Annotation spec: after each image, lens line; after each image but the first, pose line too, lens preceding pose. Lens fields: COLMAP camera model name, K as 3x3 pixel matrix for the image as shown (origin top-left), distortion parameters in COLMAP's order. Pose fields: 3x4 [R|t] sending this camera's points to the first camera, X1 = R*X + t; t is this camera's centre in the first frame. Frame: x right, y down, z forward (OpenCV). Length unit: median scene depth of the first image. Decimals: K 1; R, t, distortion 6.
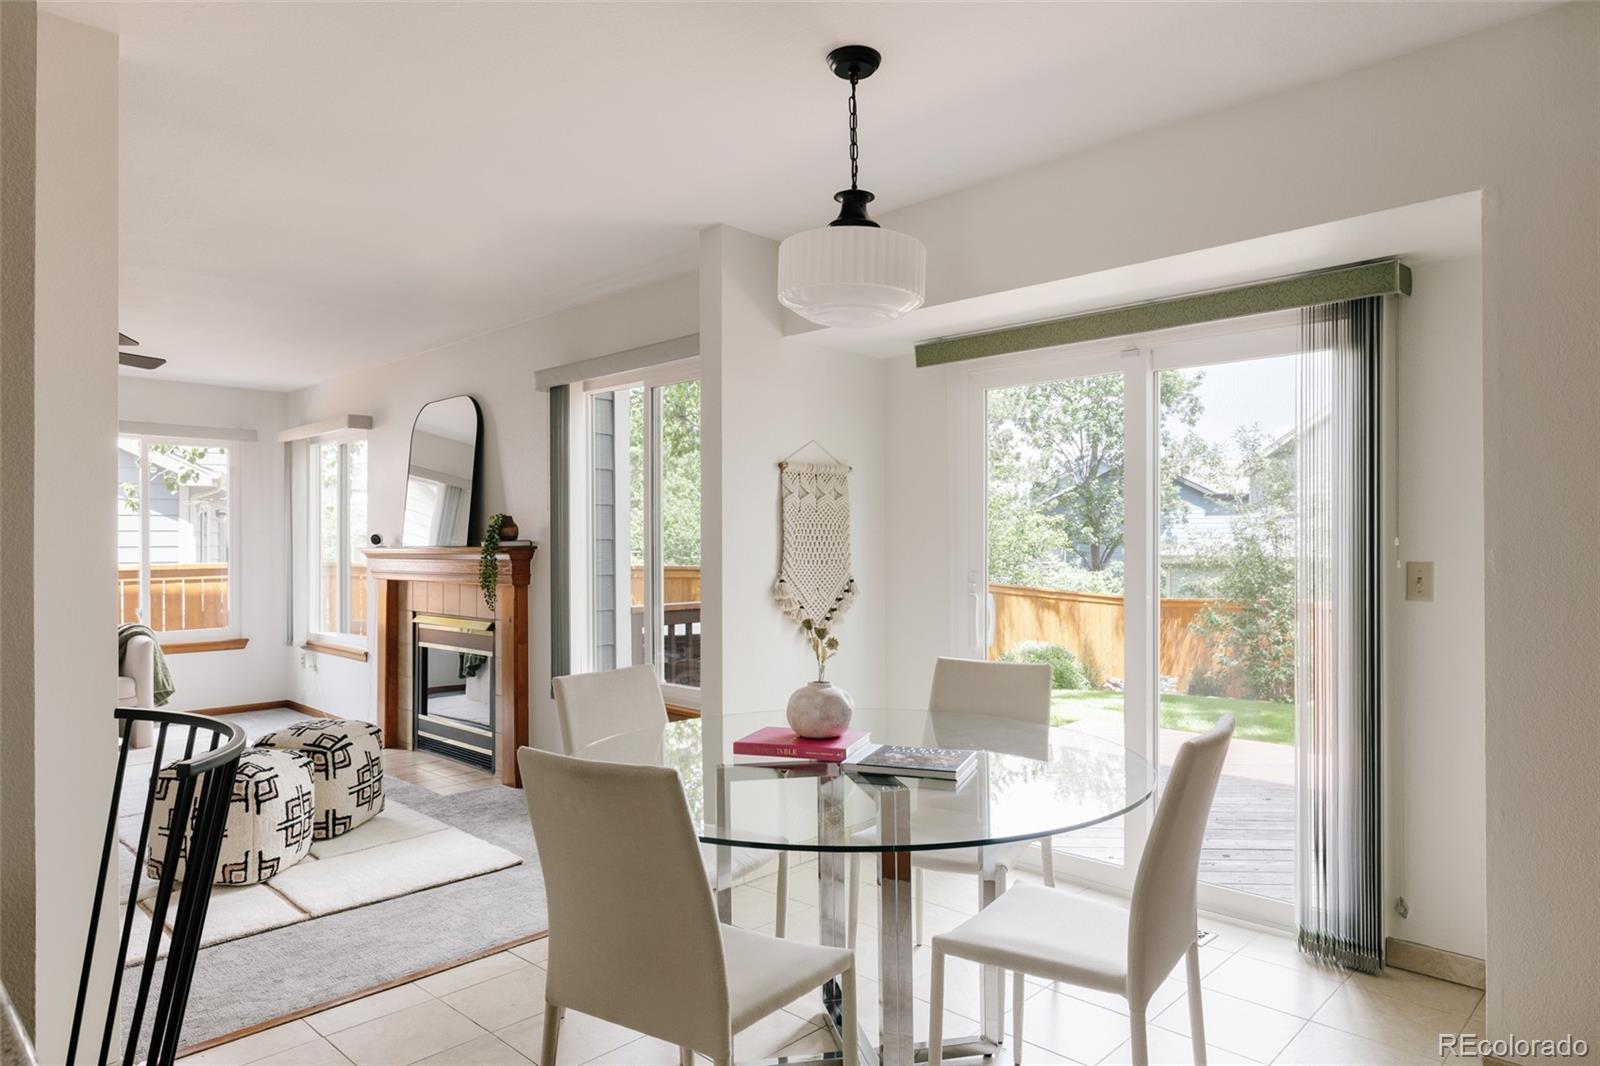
lens RADIAL K [[979.4, 0, 800.4], [0, 979.4, 536.2], [0, 0, 1]] dist [0.006001, -0.007208]
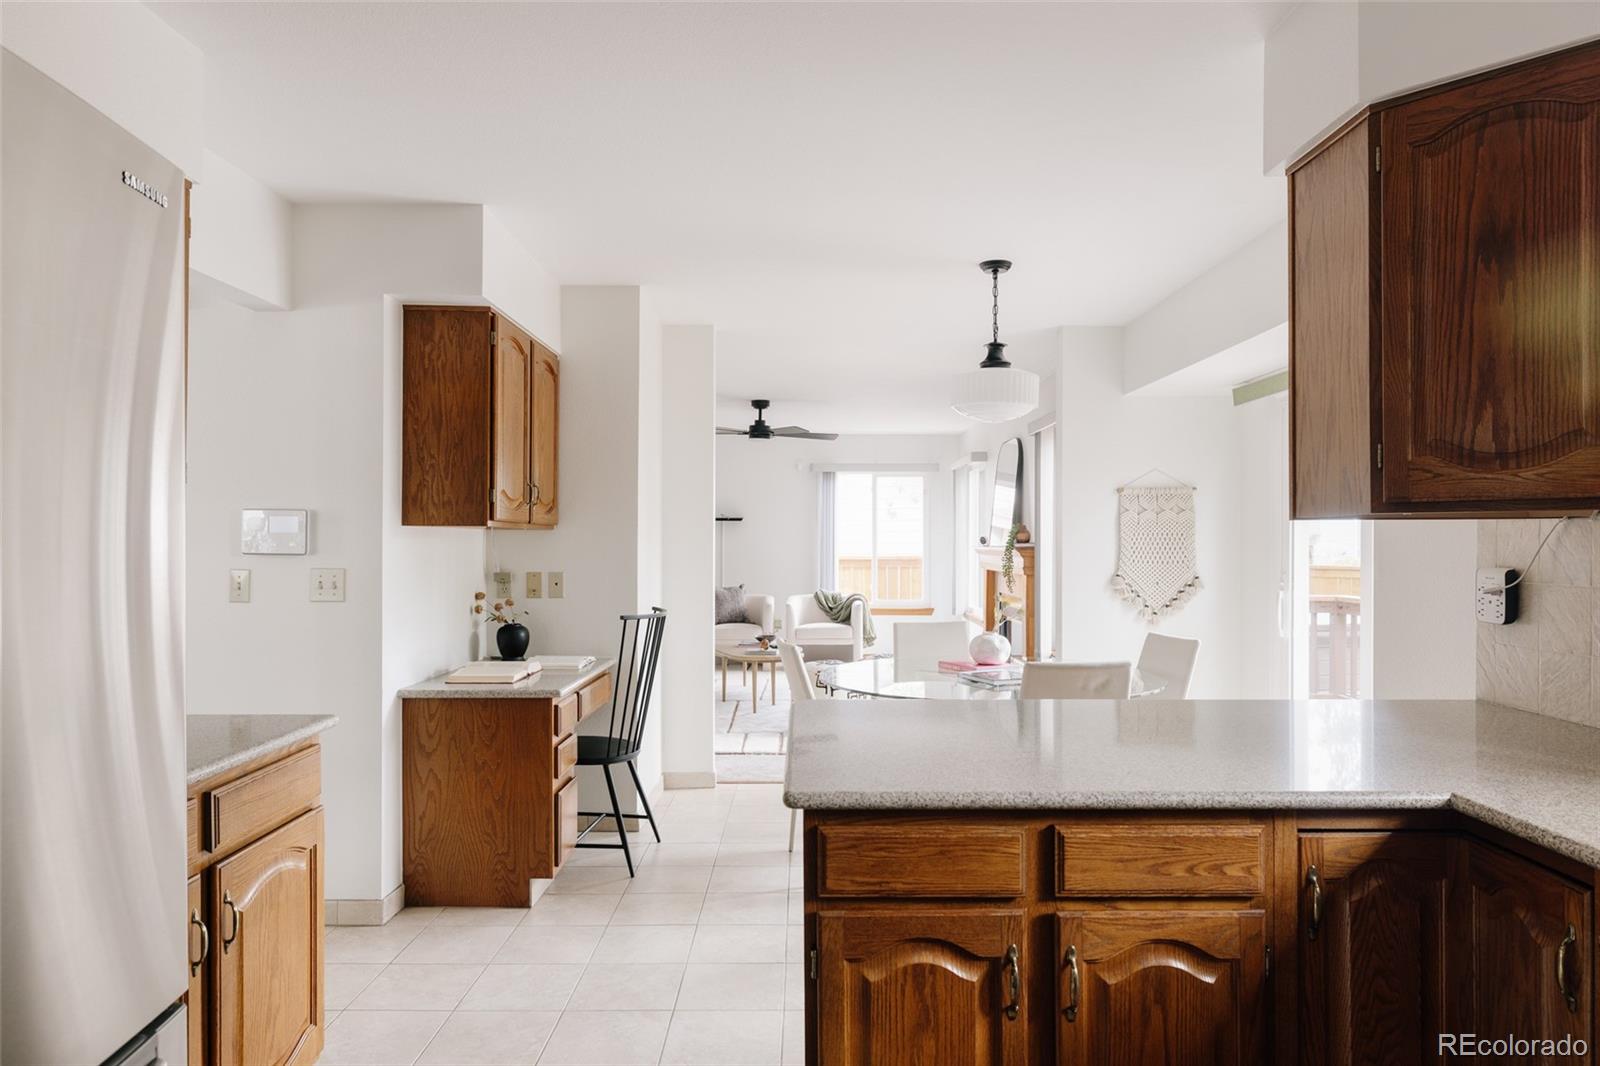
lens RADIAL K [[979.4, 0, 799.5], [0, 979.4, 546.1], [0, 0, 1]] dist [0.006001, -0.007208]
pose [[0.691509, 0.007748, -0.722327, 0.492010], [0.003682, 0.999892, 0.014251, -0.012060], [0.722359, -0.012514, 0.691405, -0.196774]]
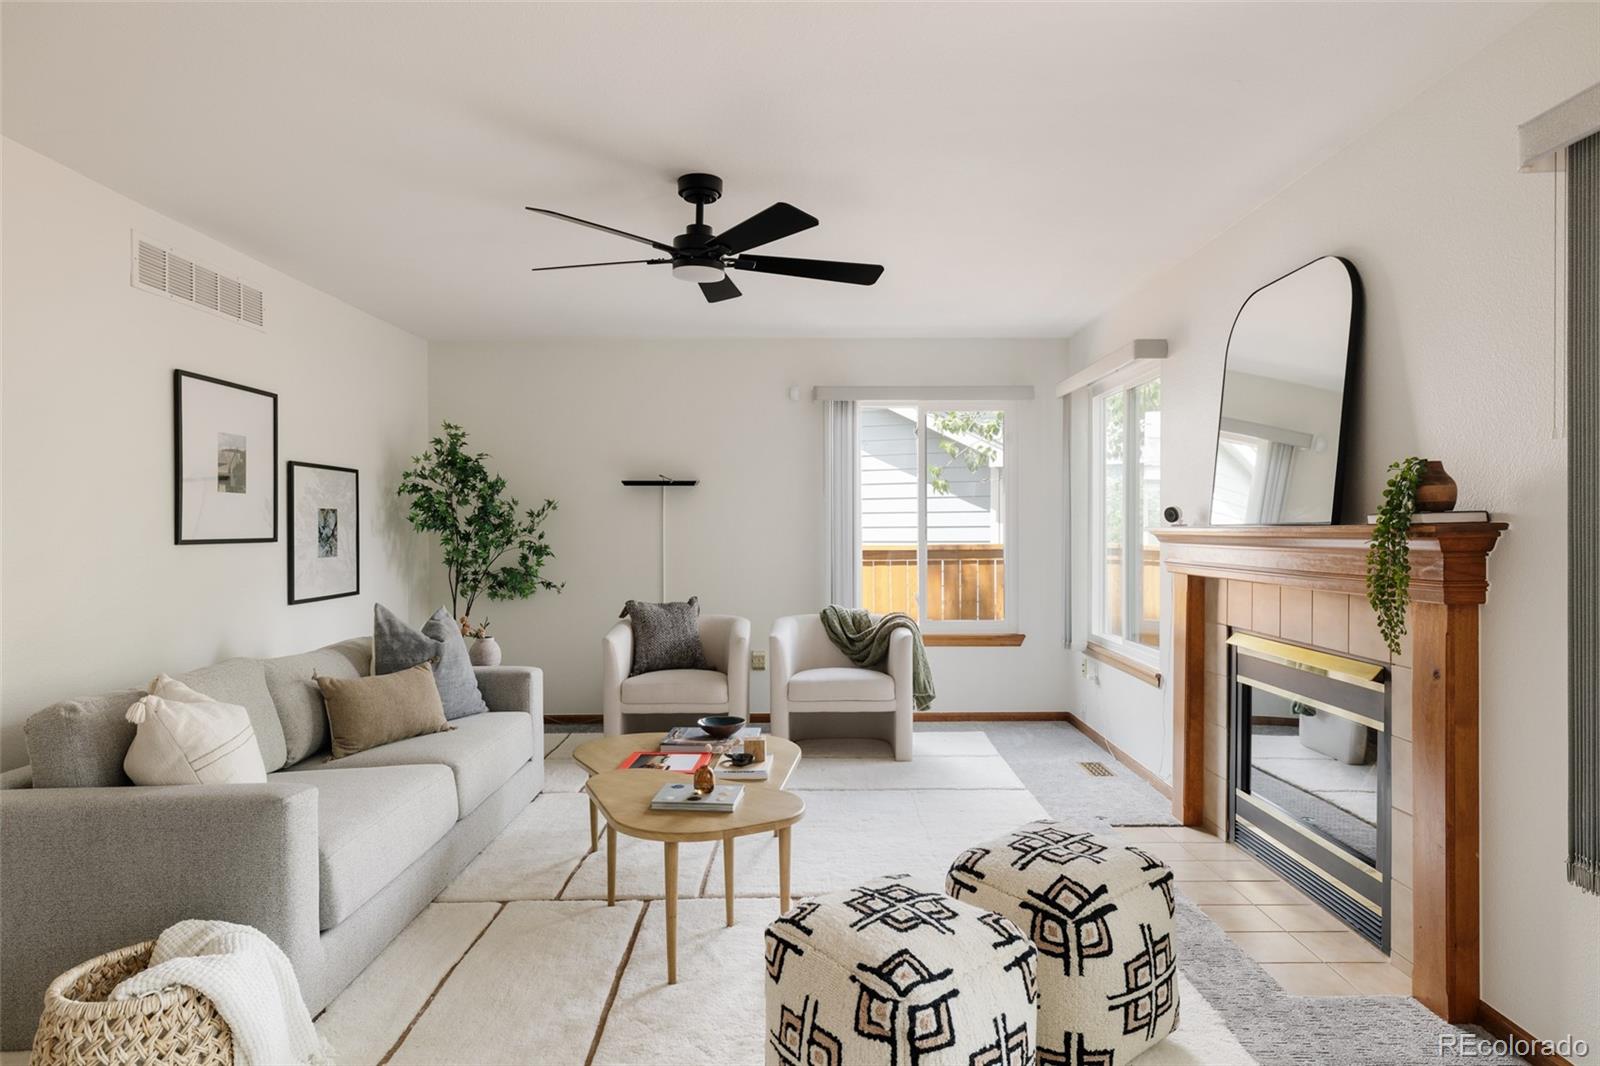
lens RADIAL K [[919.8, 0, 804.4], [0, 919.8, 536.1], [0, 0, 1]] dist [0.001420, -0.000605]
pose [[0.698477, 0.009213, -0.715573, -0.189567], [0.005459, 0.999819, 0.018202, 0.006618], [0.715611, -0.016620, 0.698301, 0.457259]]
